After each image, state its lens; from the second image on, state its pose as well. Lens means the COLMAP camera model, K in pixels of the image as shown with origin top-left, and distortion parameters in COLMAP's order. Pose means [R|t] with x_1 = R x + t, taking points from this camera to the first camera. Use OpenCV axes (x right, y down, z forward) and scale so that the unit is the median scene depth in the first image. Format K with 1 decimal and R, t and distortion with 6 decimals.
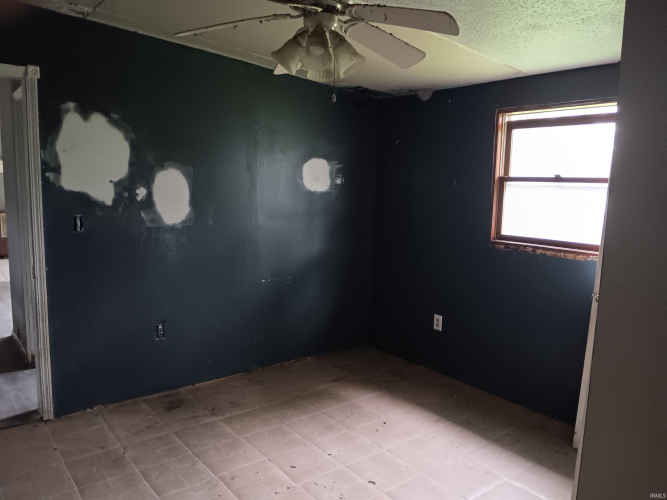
lens RADIAL K [[523.6, 0, 329.5], [0, 523.6, 248.1], [0, 0, 1]] dist [-0.008582, -0.027193]
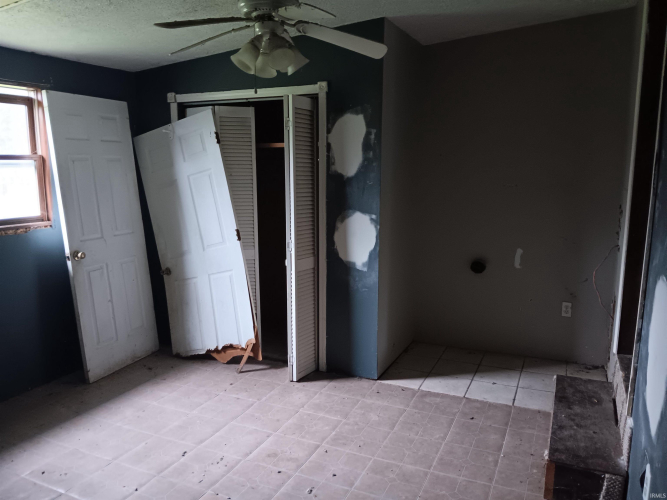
lens RADIAL K [[523.6, 0, 329.5], [0, 523.6, 248.1], [0, 0, 1]] dist [-0.008582, -0.027193]
pose [[-0.427442, -0.182851, 0.885358, -0.763385], [0.118372, 0.959581, 0.255329, -0.151190], [-0.896259, 0.213940, -0.388521, 0.906737]]
